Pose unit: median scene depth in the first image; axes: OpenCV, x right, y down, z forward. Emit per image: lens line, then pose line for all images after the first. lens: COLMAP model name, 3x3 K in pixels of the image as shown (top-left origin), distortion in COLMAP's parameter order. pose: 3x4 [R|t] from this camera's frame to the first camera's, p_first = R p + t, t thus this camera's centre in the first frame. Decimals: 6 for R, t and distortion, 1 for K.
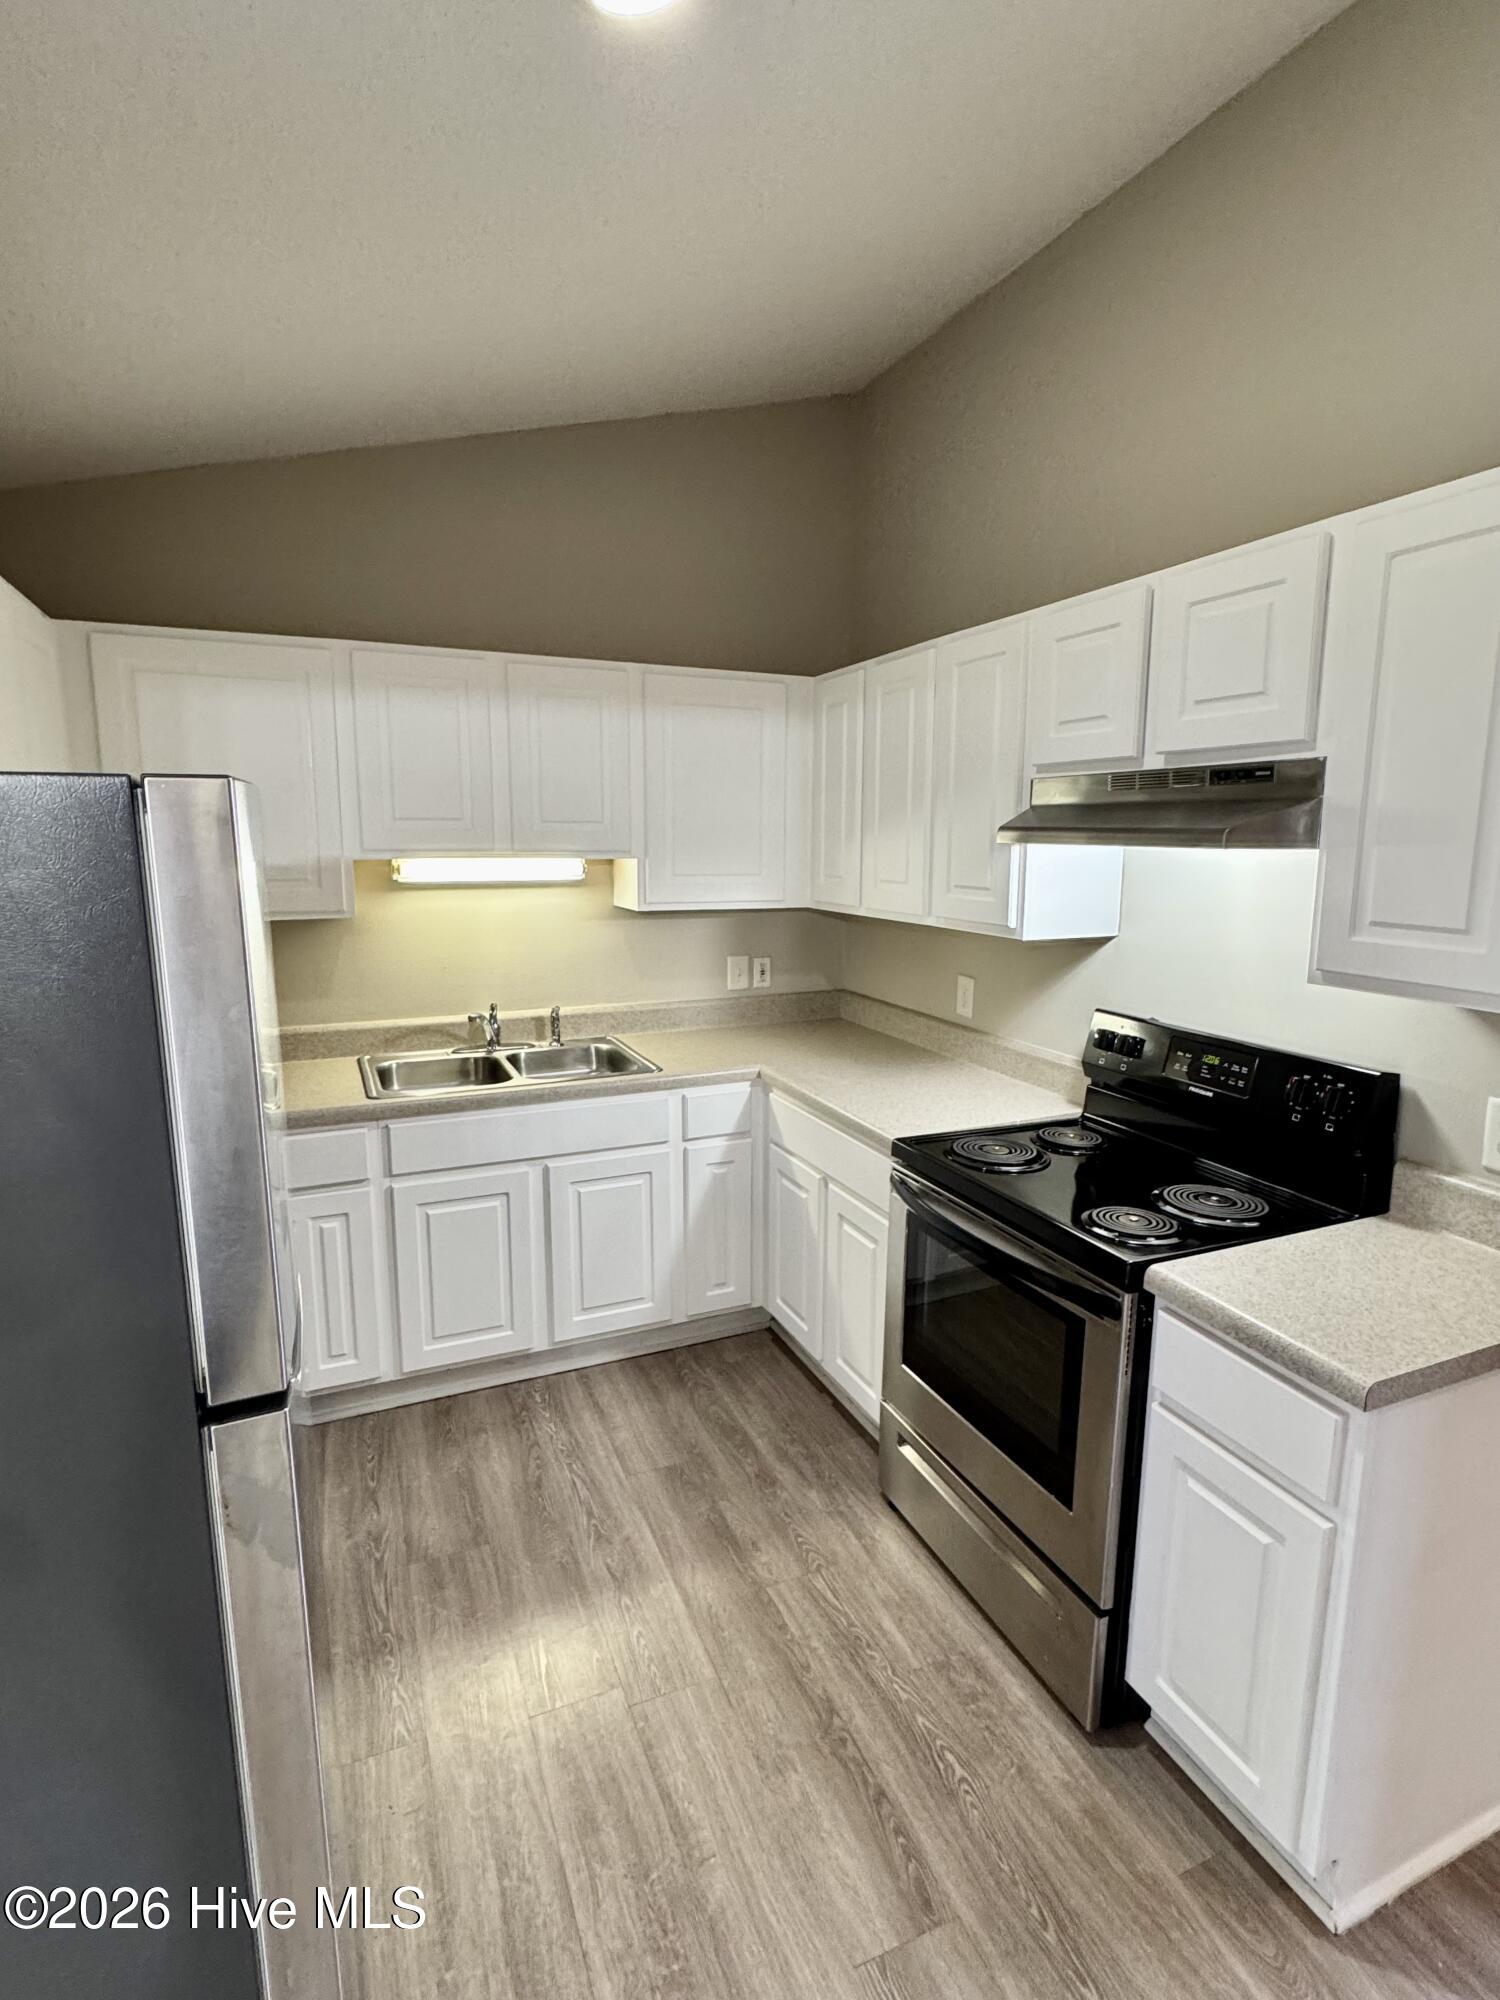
lens RADIAL K [[997.8, 0, 753.0], [0, 997.8, 998.0], [0, 0, 1]] dist [-0.001449, 0.001381]
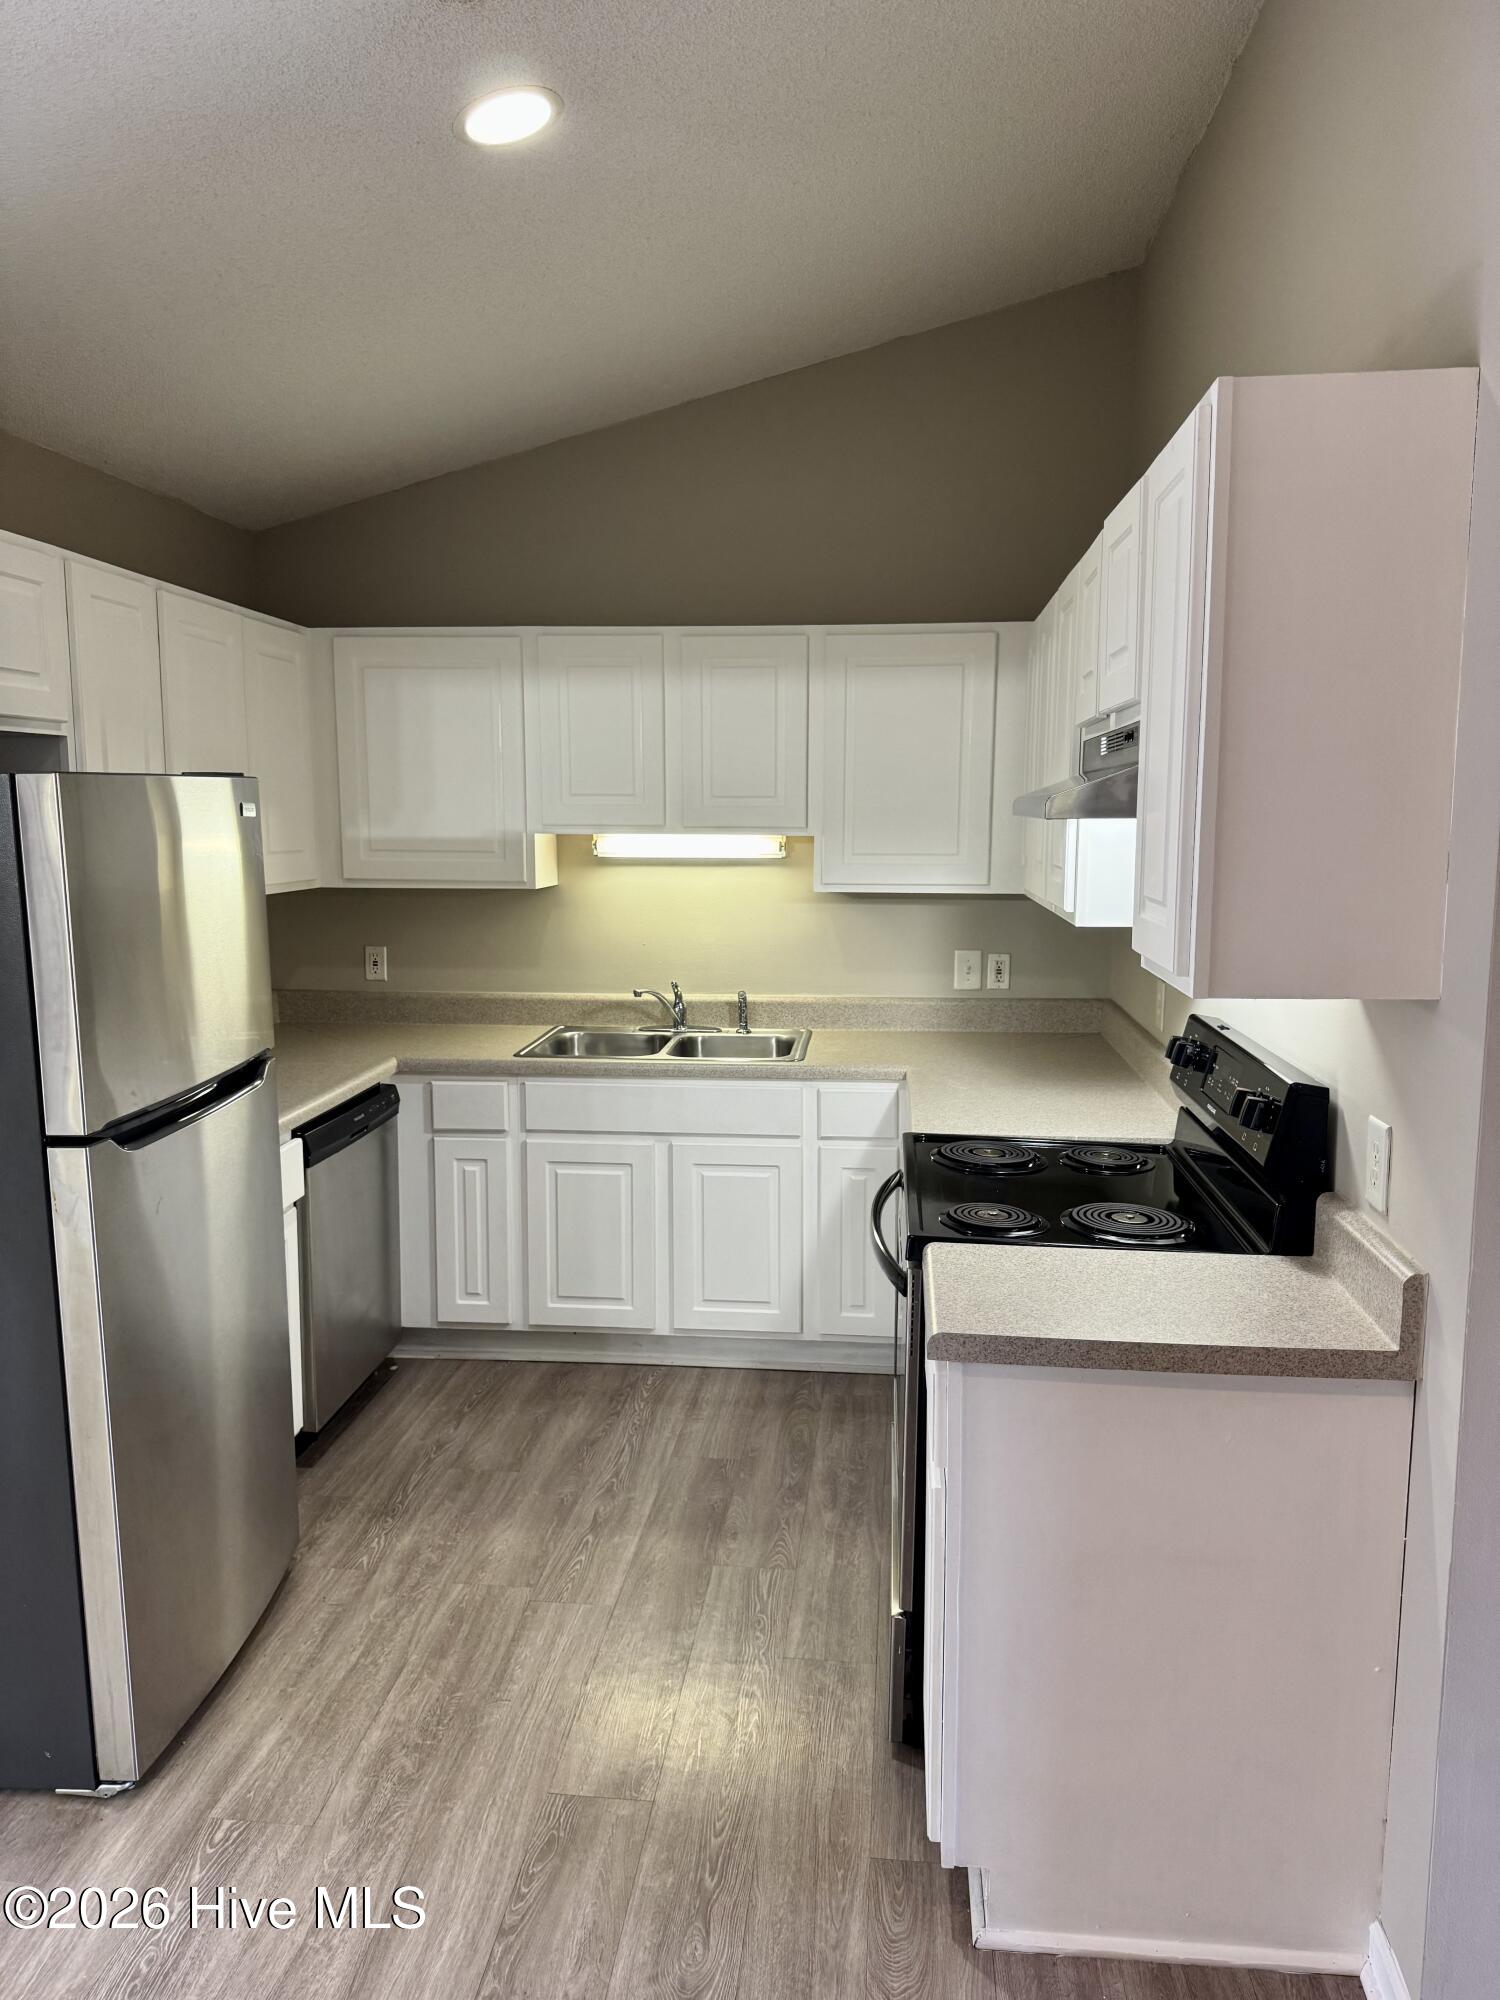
lens RADIAL K [[1406.9, 0, 750.0], [0, 1406.9, 1000.0], [0, 0, 1]] dist [0.081643, -0.074329]
pose [[0.869672, 0.062465, -0.489661, 0.569414], [-0.077797, 0.996909, -0.011000, 0.038475], [0.487460, 0.047660, 0.871843, -0.193571]]
